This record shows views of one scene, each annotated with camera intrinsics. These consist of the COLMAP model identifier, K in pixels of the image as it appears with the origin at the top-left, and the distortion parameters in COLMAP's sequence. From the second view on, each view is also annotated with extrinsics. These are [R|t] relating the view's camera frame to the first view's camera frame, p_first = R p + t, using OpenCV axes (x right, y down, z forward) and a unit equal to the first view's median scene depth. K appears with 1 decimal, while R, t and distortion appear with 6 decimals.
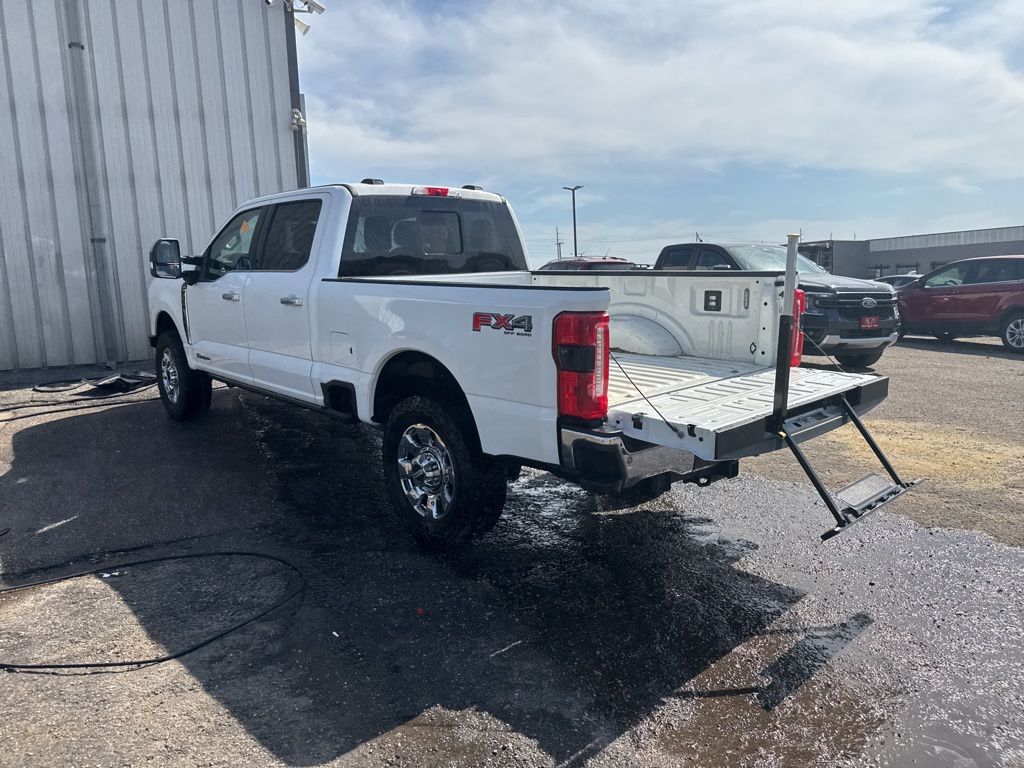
lens RADIAL K [[736.0, 0, 516.7], [0, 736.0, 371.8], [0, 0, 1]] dist [0.020879, -0.031593]
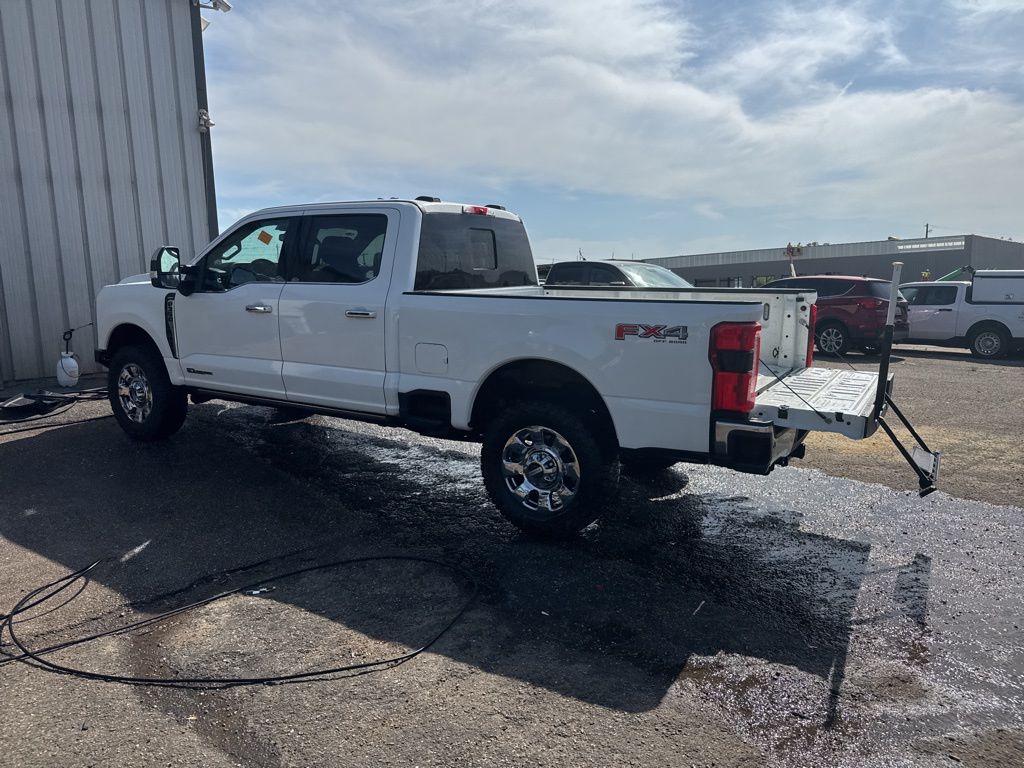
lens RADIAL K [[732.6, 0, 512.0], [0, 732.6, 384.0], [0, 0, 1]] dist [0.039079, -0.061677]
pose [[0.958955, -0.026078, 0.282357, -0.406272], [0.025919, 0.999655, 0.004299, 0.002524], [-0.282371, 0.003196, 0.959300, -0.031786]]
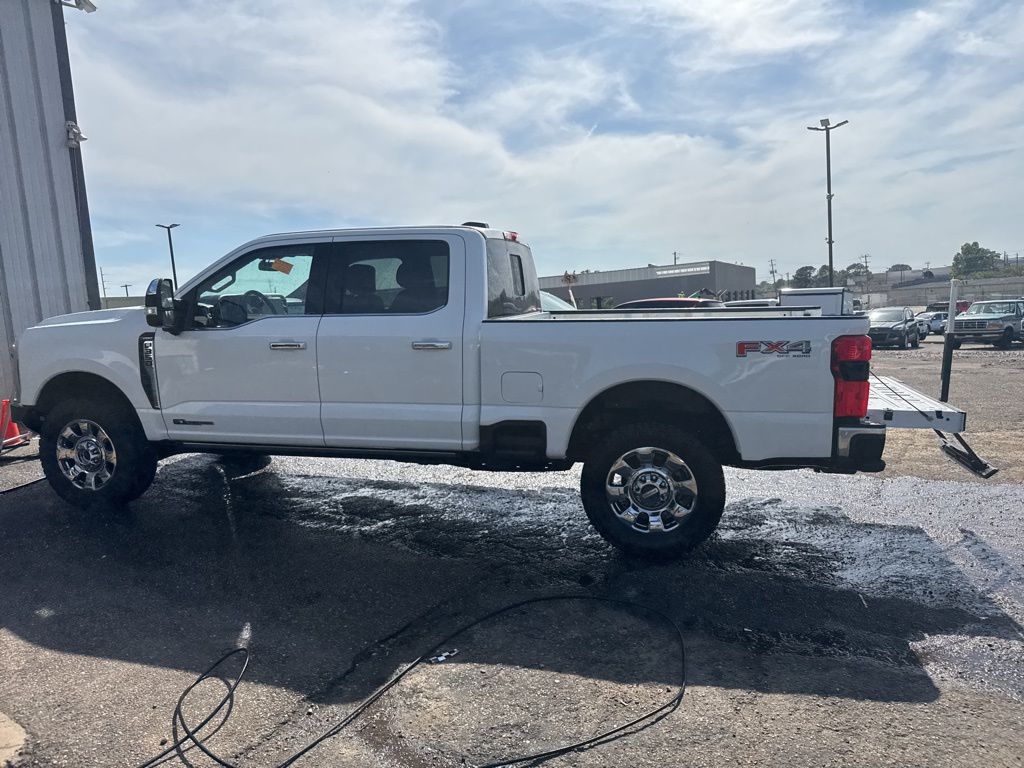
lens RADIAL K [[732.6, 0, 512.0], [0, 732.6, 384.0], [0, 0, 1]] dist [0.039079, -0.061677]
pose [[0.825961, -0.069689, 0.559403, -0.776692], [0.094743, 0.995375, -0.015888, -0.021441], [-0.555708, 0.066122, 0.828744, 0.169666]]
